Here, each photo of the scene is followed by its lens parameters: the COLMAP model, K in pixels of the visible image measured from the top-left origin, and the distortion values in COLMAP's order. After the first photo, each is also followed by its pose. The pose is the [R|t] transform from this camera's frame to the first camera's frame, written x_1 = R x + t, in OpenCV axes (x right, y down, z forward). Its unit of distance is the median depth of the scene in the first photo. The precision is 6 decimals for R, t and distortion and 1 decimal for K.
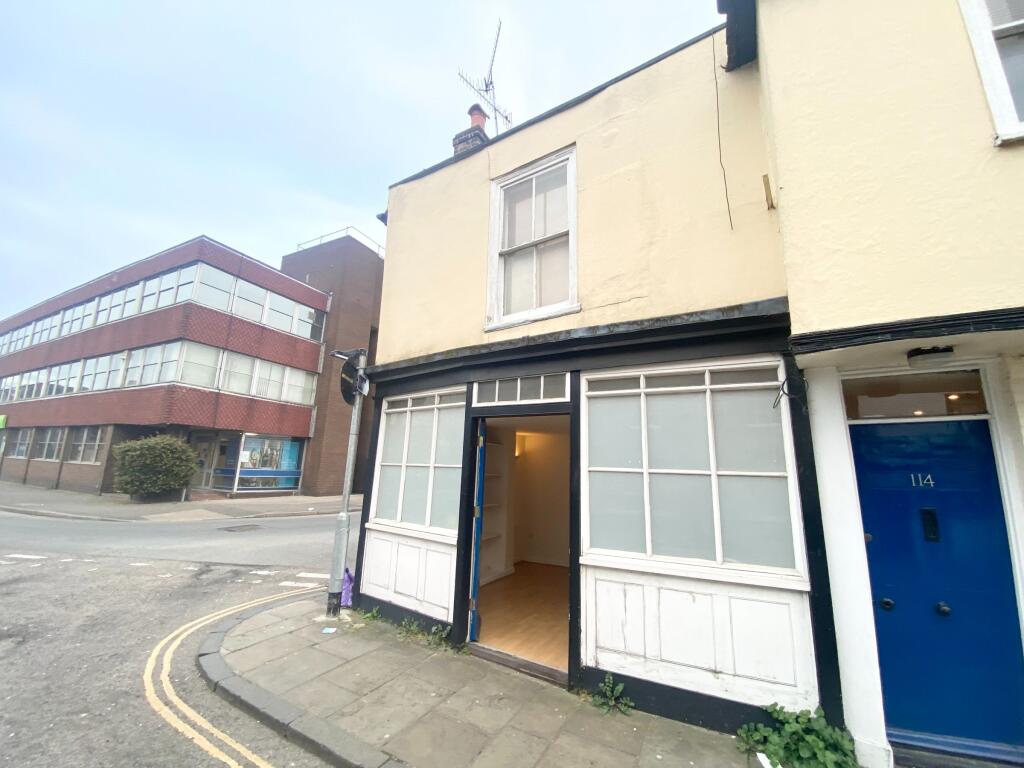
lens RADIAL K [[417.6, 0, 512.8], [0, 417.6, 386.8], [0, 0, 1]] dist [0.034549, -0.026457]
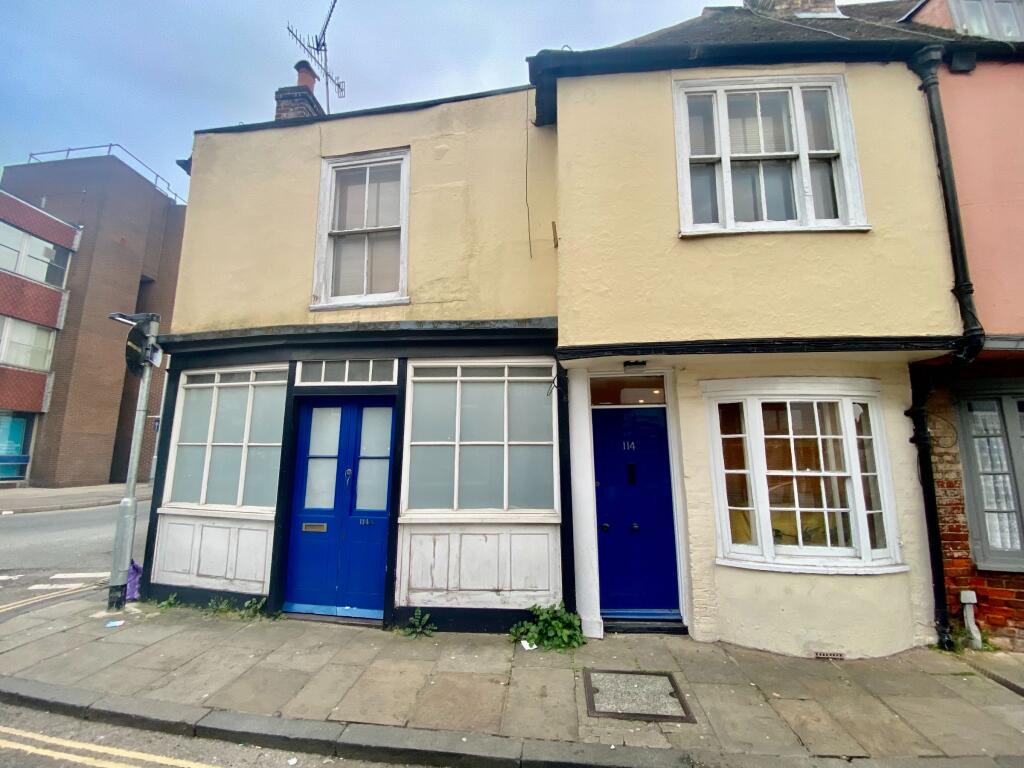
lens RADIAL K [[418.5, 0, 511.3], [0, 418.5, 387.2], [0, 0, 1]] dist [0.013793, -0.017160]
pose [[0.915511, 0.034489, 0.400811, -0.027147], [-0.055510, 0.997618, 0.040949, -0.020230], [-0.398444, -0.059738, 0.915245, -0.142947]]
